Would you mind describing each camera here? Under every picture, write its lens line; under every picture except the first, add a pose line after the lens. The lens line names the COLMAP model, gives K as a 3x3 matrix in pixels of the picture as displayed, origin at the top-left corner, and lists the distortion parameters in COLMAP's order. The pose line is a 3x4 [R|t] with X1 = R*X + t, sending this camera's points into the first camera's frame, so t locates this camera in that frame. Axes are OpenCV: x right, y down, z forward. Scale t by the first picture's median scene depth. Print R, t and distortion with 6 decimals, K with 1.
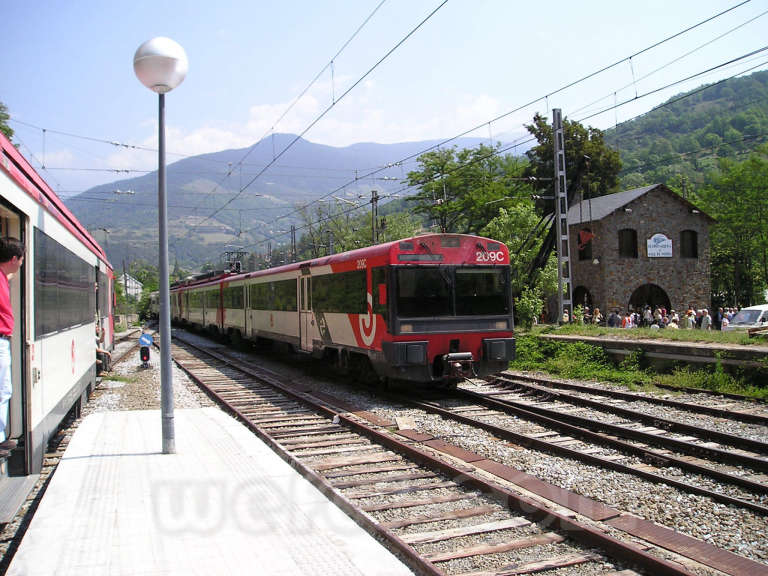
lens RADIAL K [[818.2, 0, 384.0], [0, 818.2, 288.0], [0, 0, 1]] dist [-0.115424, 0.038751]
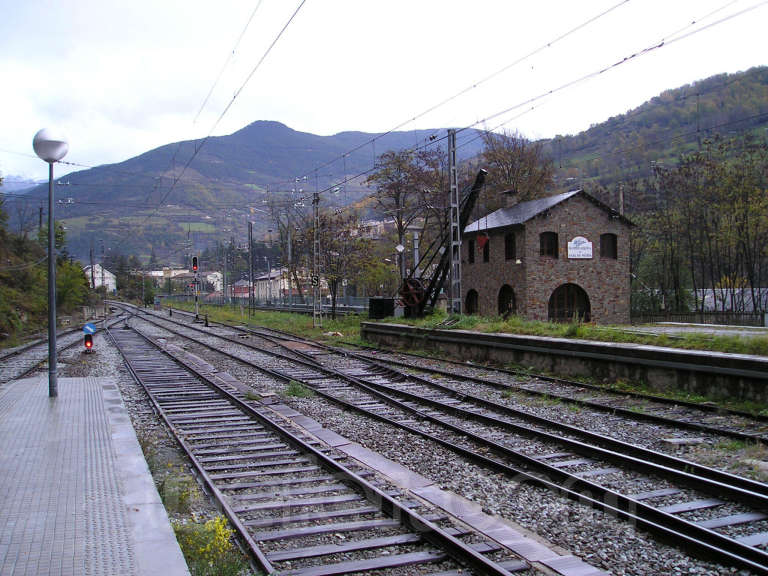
lens RADIAL K [[830.3, 0, 384.0], [0, 830.3, 288.0], [0, 0, 1]] dist [-0.203952, 0.003041]
pose [[0.999515, 0.011093, 0.029082, 0.050743], [-0.011289, 0.999915, 0.006596, -0.003060], [-0.029006, -0.006921, 0.999555, -0.087409]]
